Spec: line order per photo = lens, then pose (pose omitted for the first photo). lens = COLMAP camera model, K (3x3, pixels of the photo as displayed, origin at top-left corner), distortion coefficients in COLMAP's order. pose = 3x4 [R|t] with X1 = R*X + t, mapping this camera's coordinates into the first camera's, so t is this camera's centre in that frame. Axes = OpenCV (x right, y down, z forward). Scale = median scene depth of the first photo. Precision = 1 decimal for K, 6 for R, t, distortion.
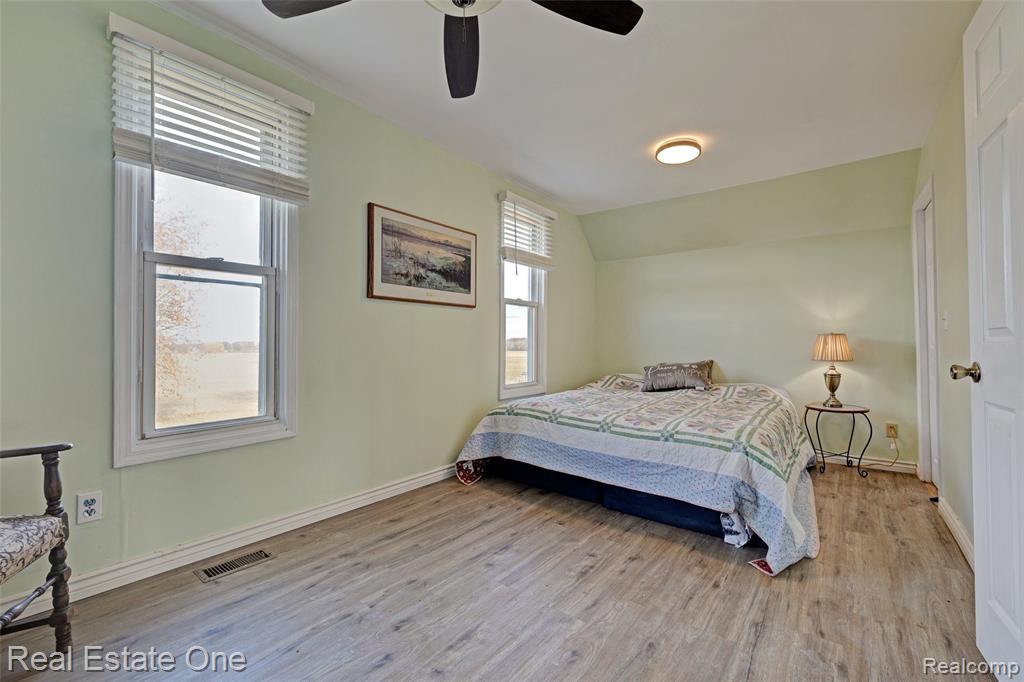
lens RADIAL K [[433.9, 0, 515.6], [0, 433.9, 341.4], [0, 0, 1]] dist [0.000744, 0.000321]
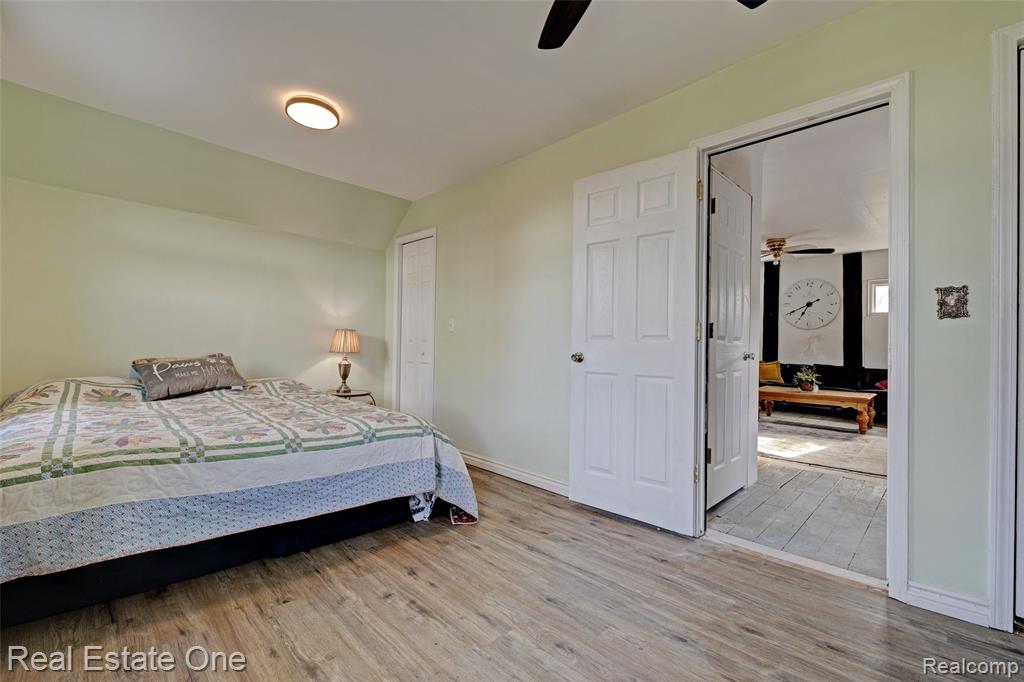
lens RADIAL K [[433.9, 0, 515.5], [0, 433.9, 345.5], [0, 0, 1]] dist [0.000744, 0.000321]
pose [[0.137173, 0.006963, 0.990523, -0.442669], [-0.034415, 0.999405, -0.002259, 0.015678], [-0.989949, -0.033779, 0.137331, 0.498854]]
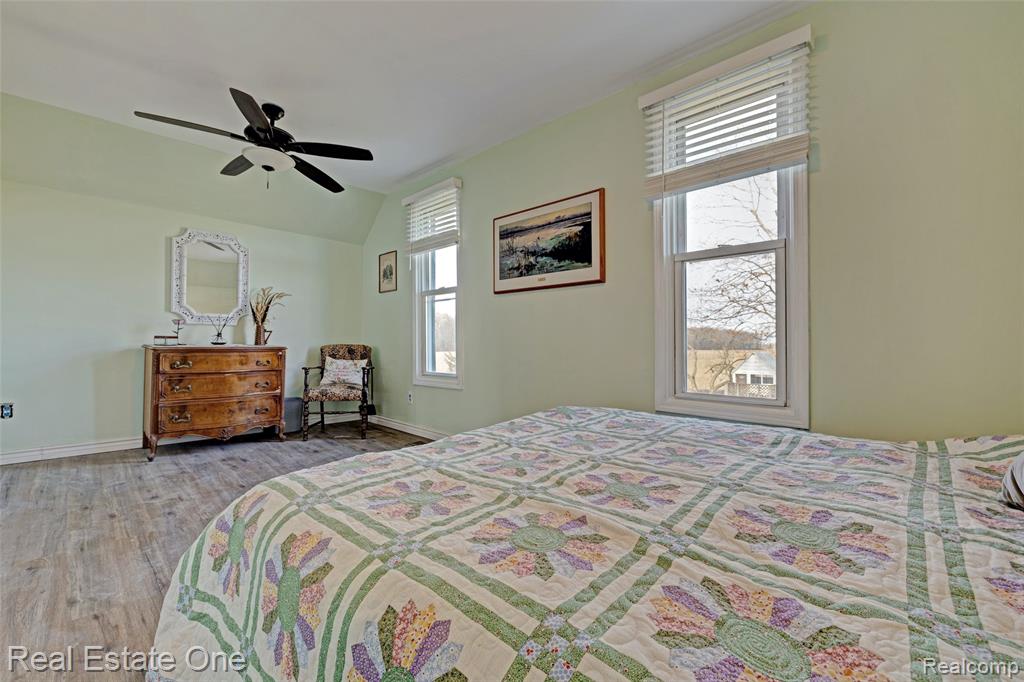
lens RADIAL K [[433.9, 0, 510.2], [0, 433.9, 334.9], [0, 0, 1]] dist [0.000744, 0.000321]
pose [[-0.129010, -0.000180, -0.991643, 0.866003], [0.018470, 0.999826, -0.002584, 0.020666], [0.991471, -0.018649, -0.128985, 1.145284]]
